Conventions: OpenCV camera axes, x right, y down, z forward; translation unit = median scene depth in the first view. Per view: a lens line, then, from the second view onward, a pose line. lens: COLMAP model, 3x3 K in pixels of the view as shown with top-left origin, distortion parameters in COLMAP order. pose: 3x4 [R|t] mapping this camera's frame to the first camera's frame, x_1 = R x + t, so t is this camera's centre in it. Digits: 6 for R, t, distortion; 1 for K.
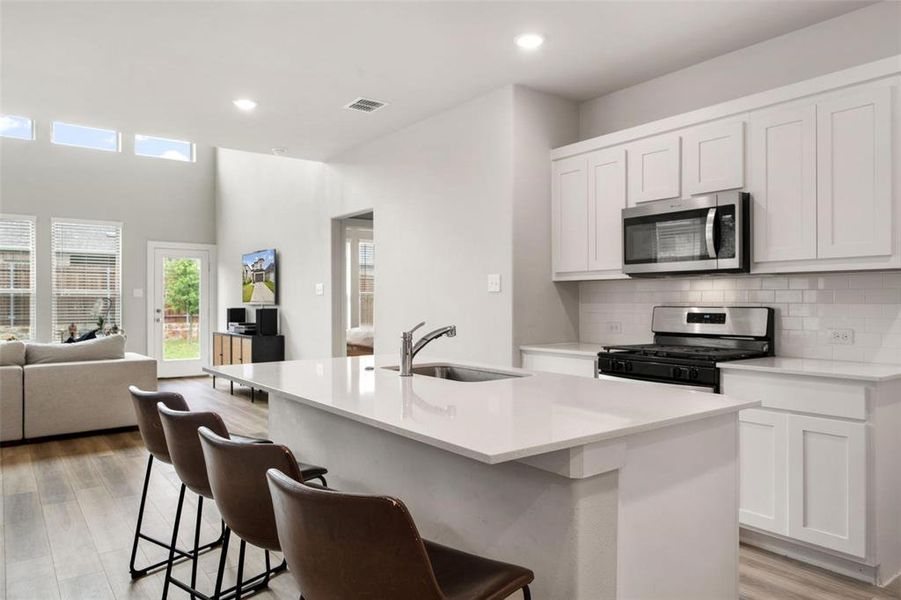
lens RADIAL K [[602.1, 0, 450.5], [0, 602.1, 300.0], [0, 0, 1]] dist [0.017538, 0.002748]
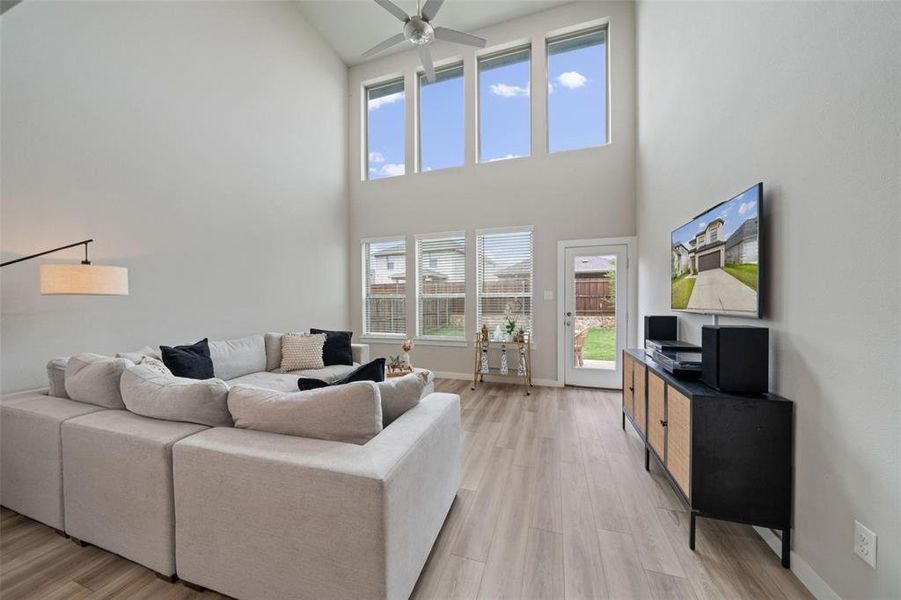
lens RADIAL K [[310.8, 0, 452.8], [0, 310.8, 303.0], [0, 0, 1]] dist [-0.000483, 0.000044]
pose [[0.575833, 0.005714, -0.817547, -0.409149], [0.006295, 0.999915, 0.011422, -0.011679], [0.817543, -0.011723, 0.575748, 1.213596]]
